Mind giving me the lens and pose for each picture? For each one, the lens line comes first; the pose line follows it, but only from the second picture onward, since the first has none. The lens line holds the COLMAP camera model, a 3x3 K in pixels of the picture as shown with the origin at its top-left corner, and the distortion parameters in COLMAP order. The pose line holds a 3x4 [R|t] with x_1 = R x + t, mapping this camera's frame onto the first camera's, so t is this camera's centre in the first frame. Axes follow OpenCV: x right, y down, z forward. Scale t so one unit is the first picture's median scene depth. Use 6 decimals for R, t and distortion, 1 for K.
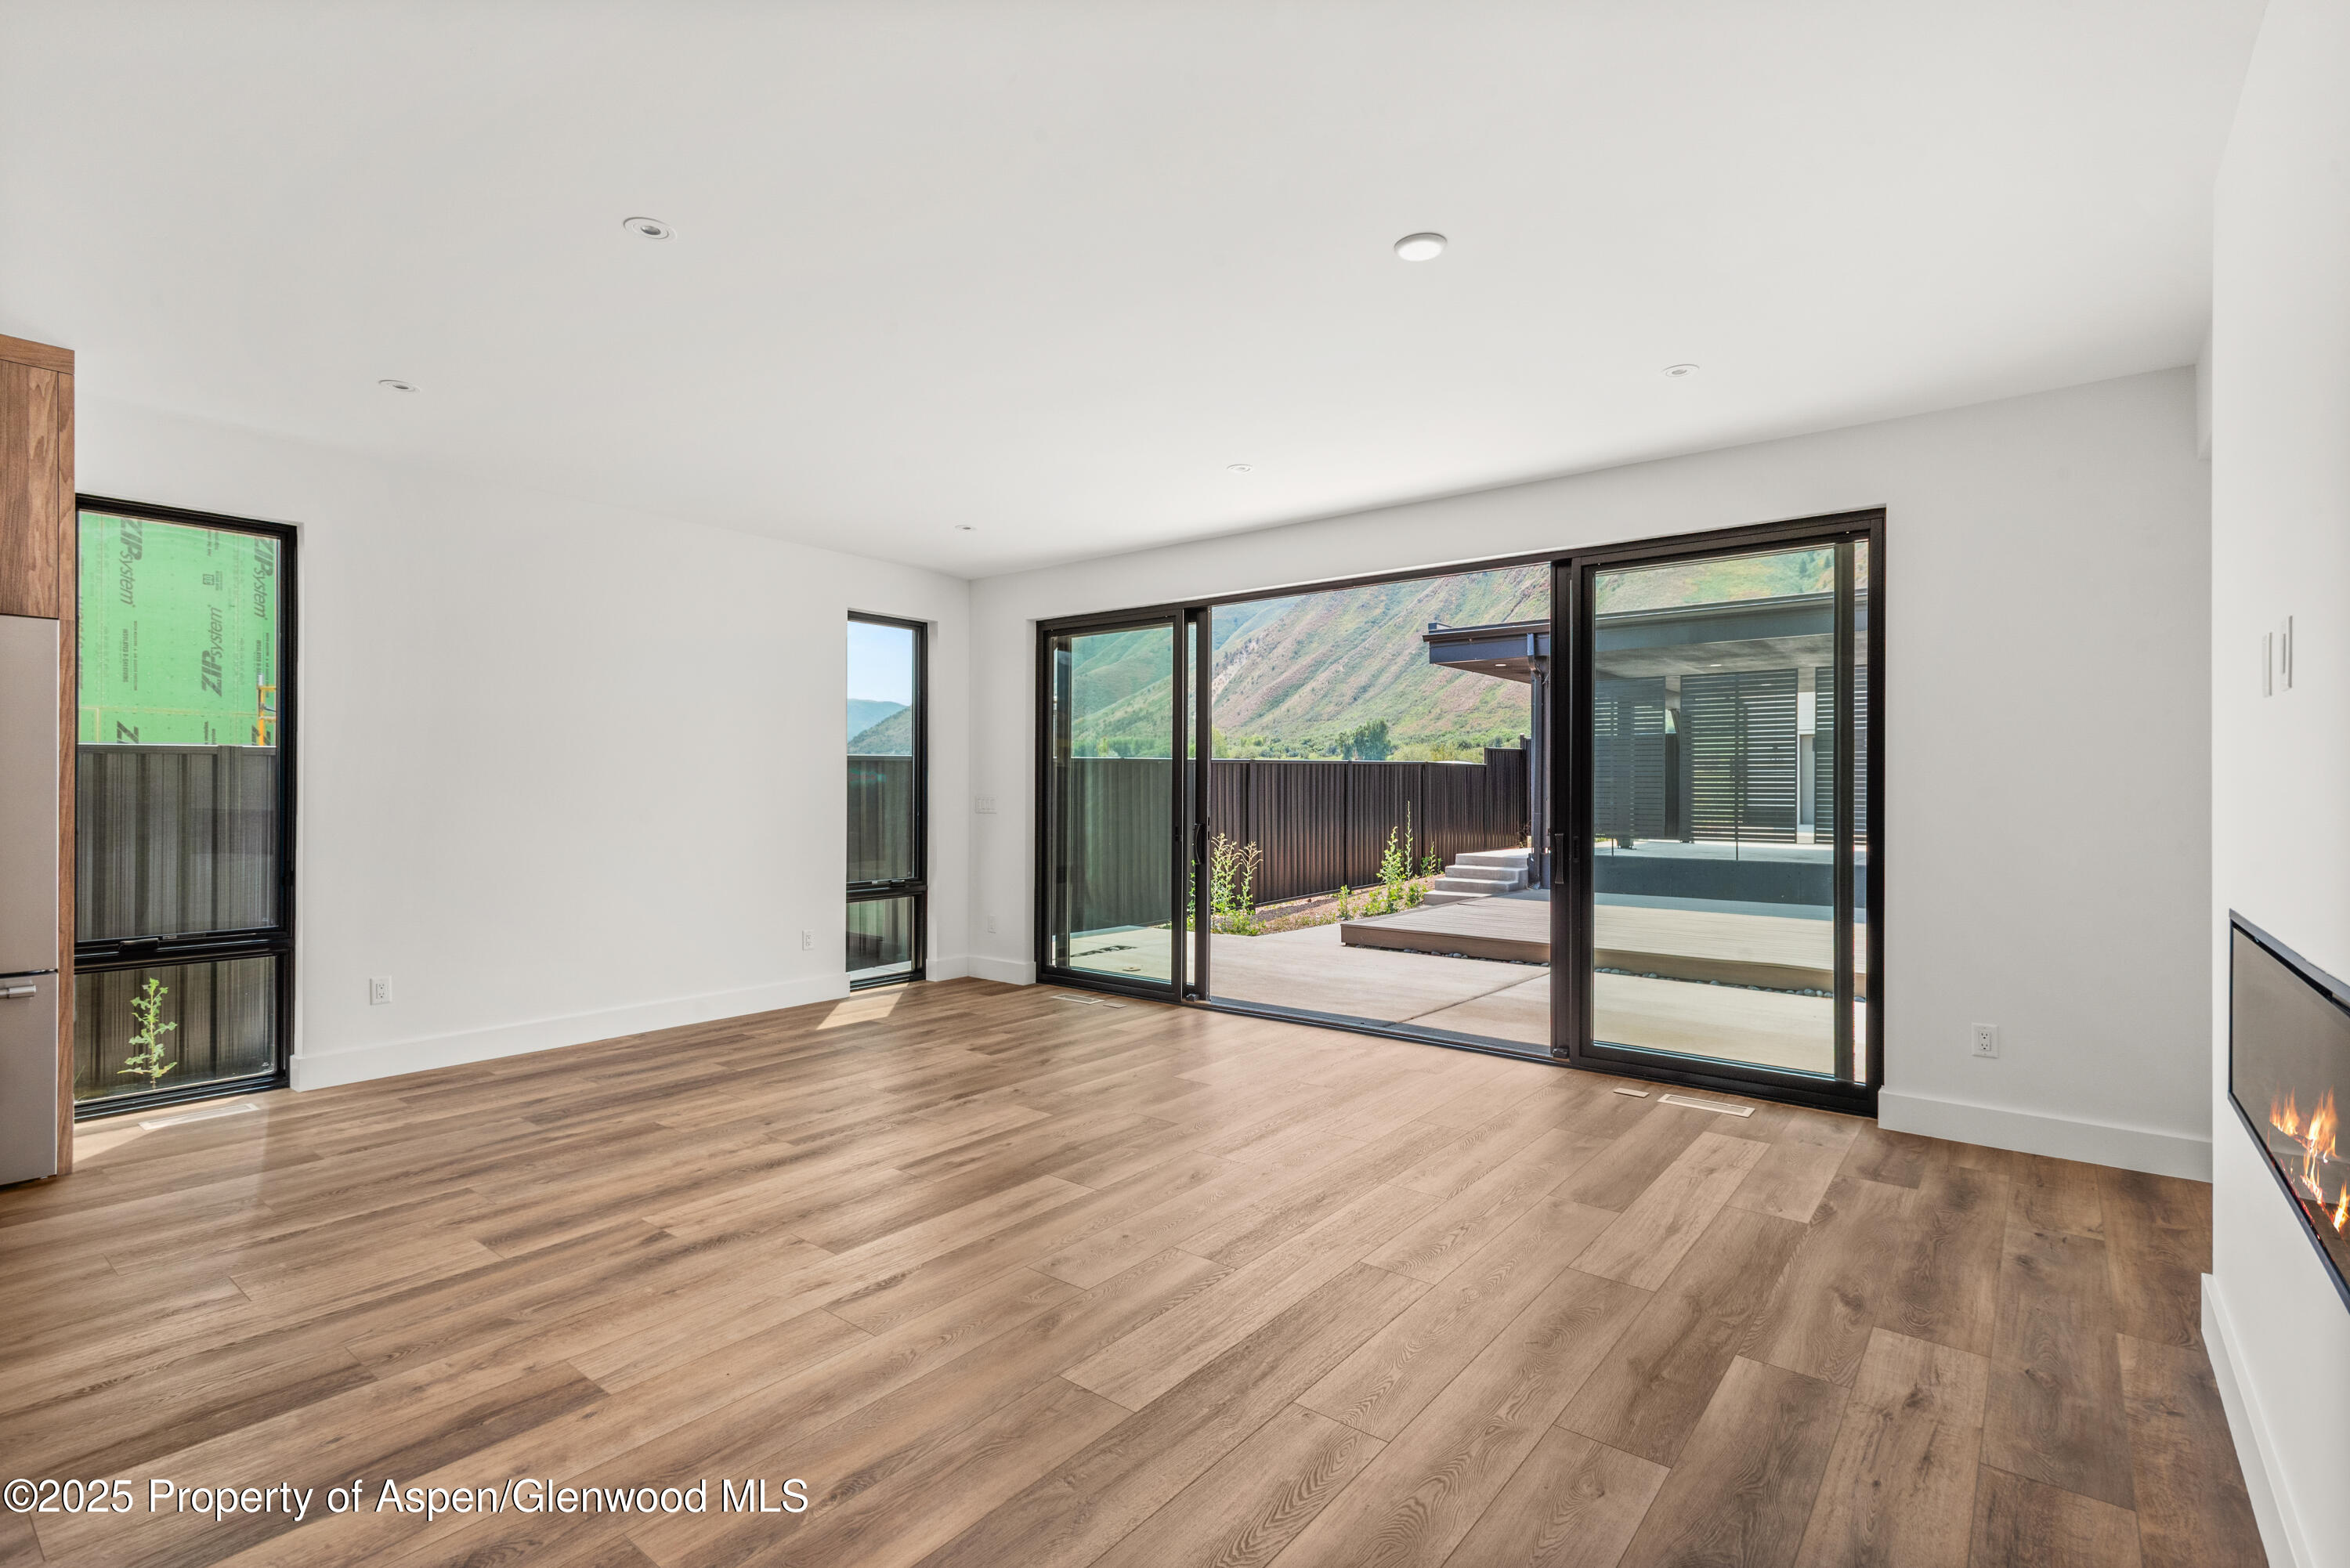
lens RADIAL K [[1094.5, 0, 1175.0], [0, 1094.5, 784.0], [0, 0, 1]] dist [0.012777, -0.001550]
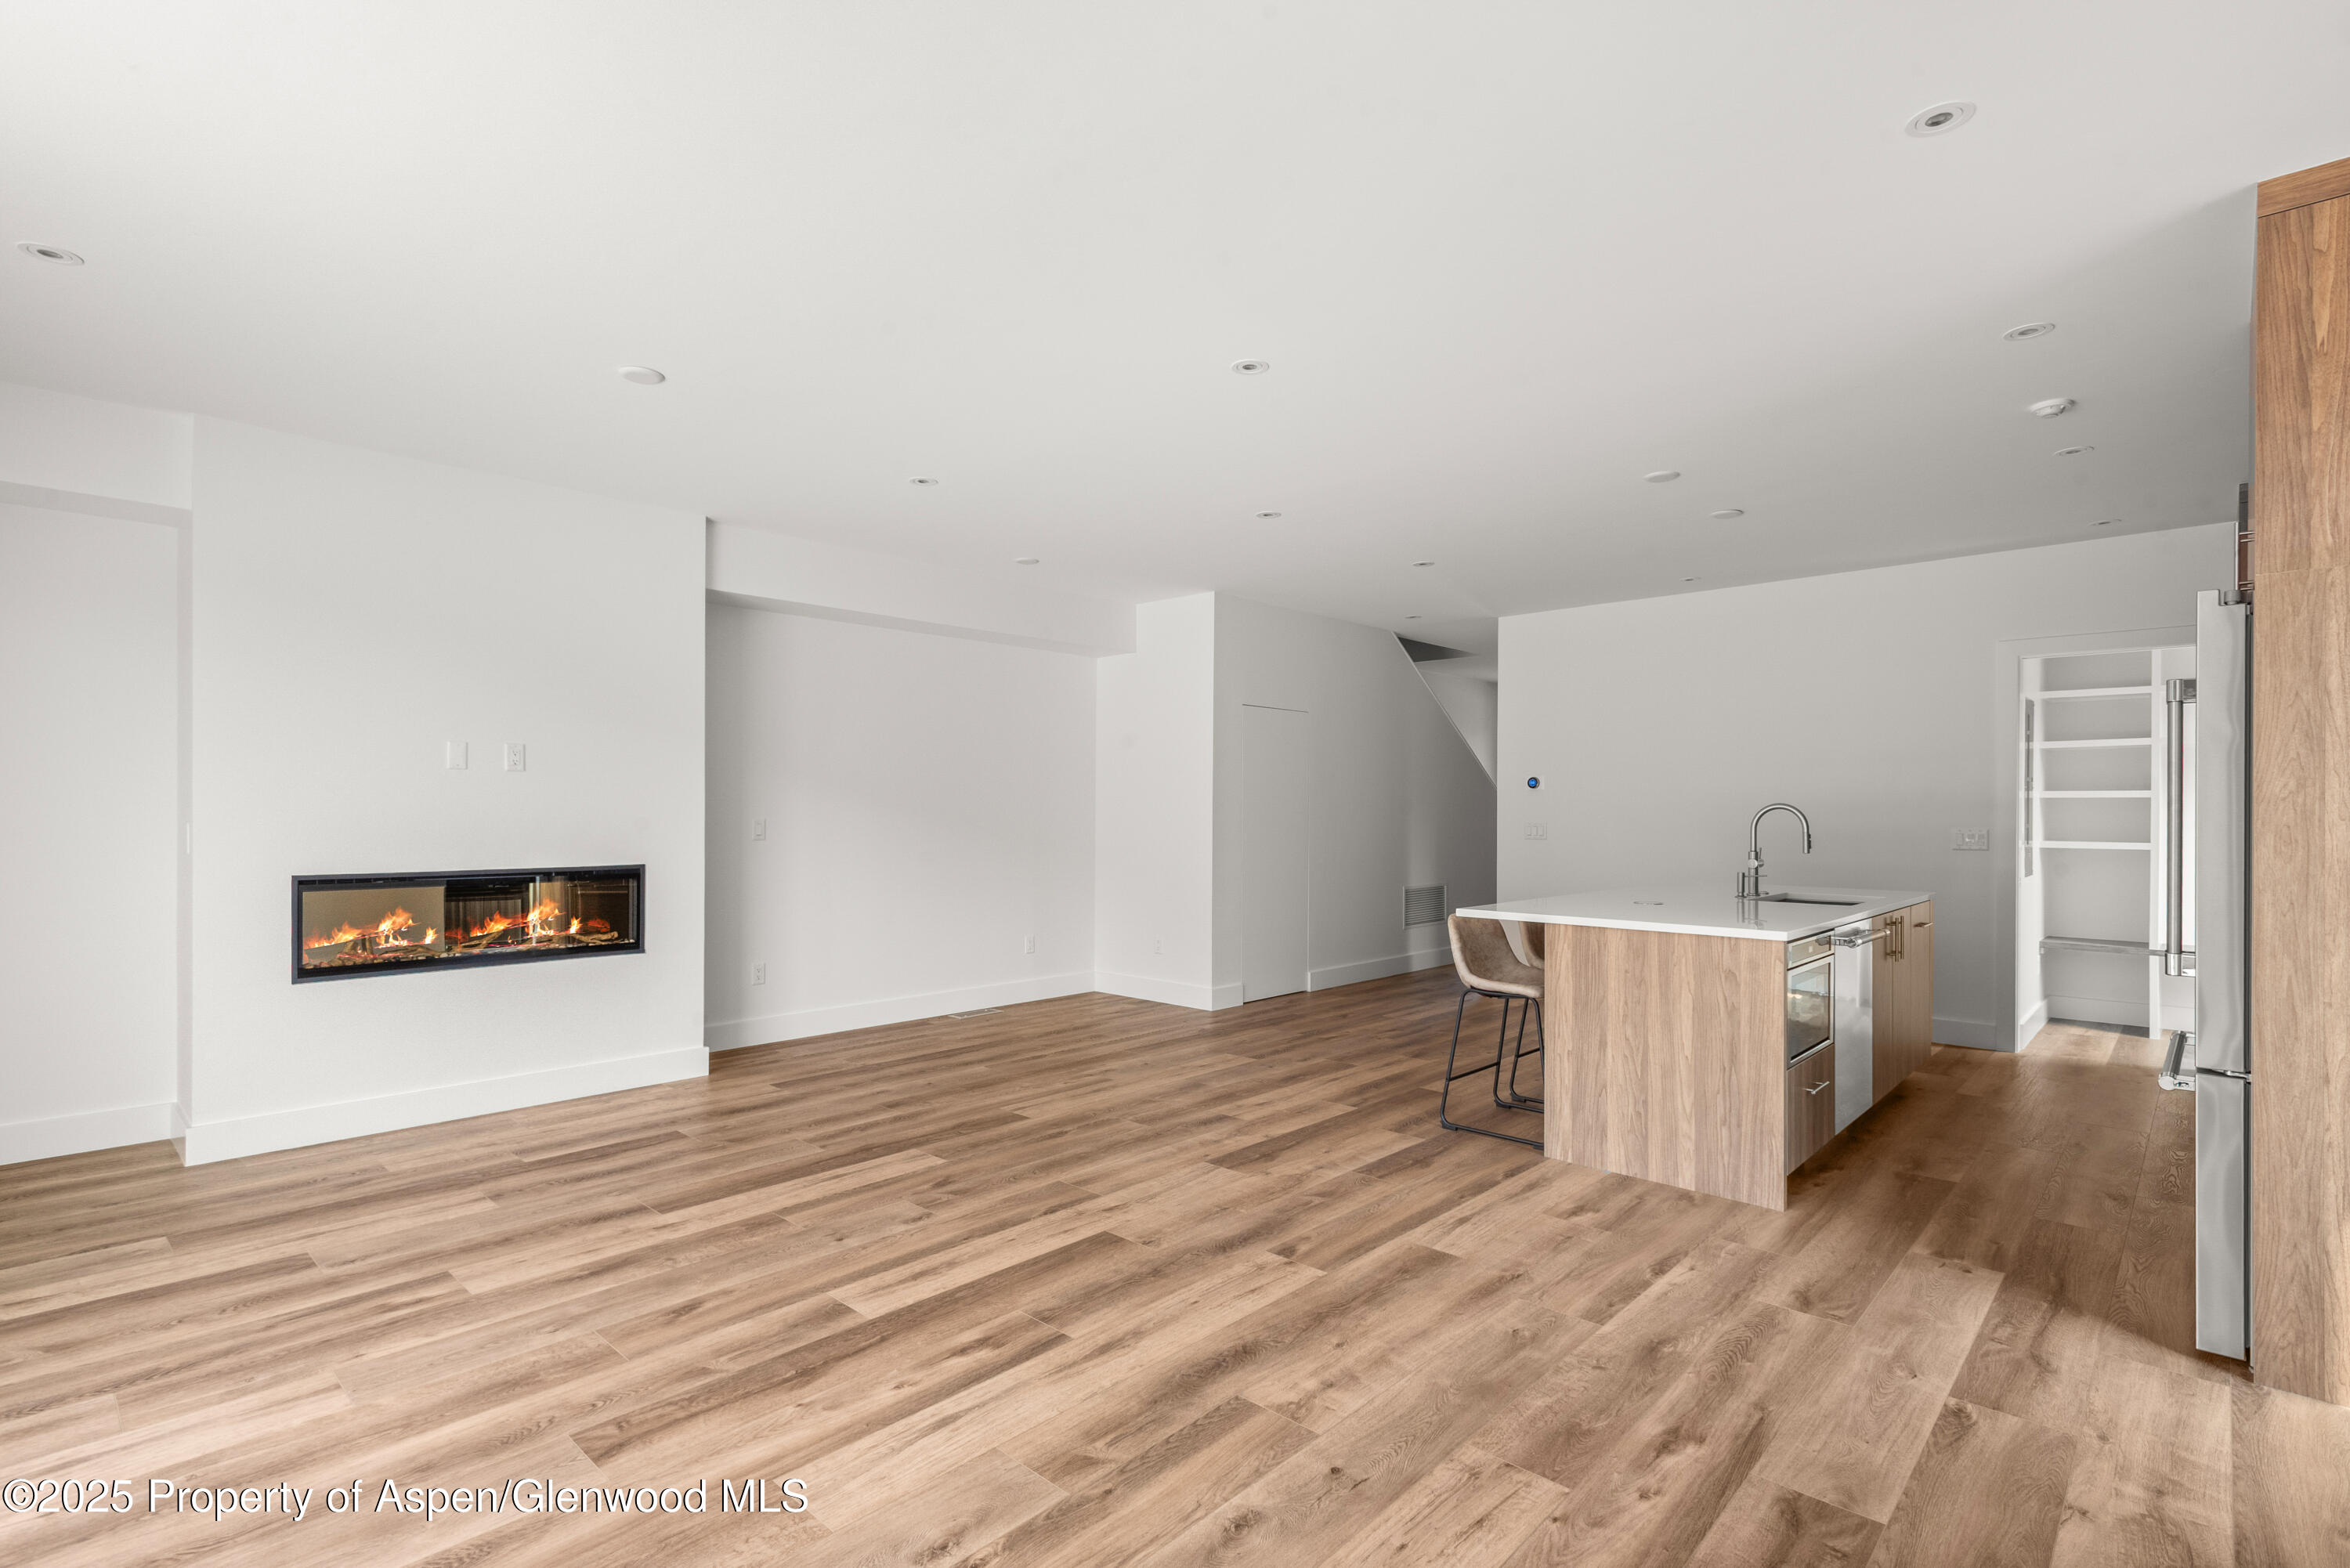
lens RADIAL K [[1094.5, 0, 1175.0], [0, 1094.5, 784.0], [0, 0, 1]] dist [0.012777, -0.001550]
pose [[-0.996445, -0.005352, 0.084079, -0.331419], [-0.008030, 0.999470, -0.031549, 0.006632], [-0.083866, -0.032112, -0.995959, 1.497180]]
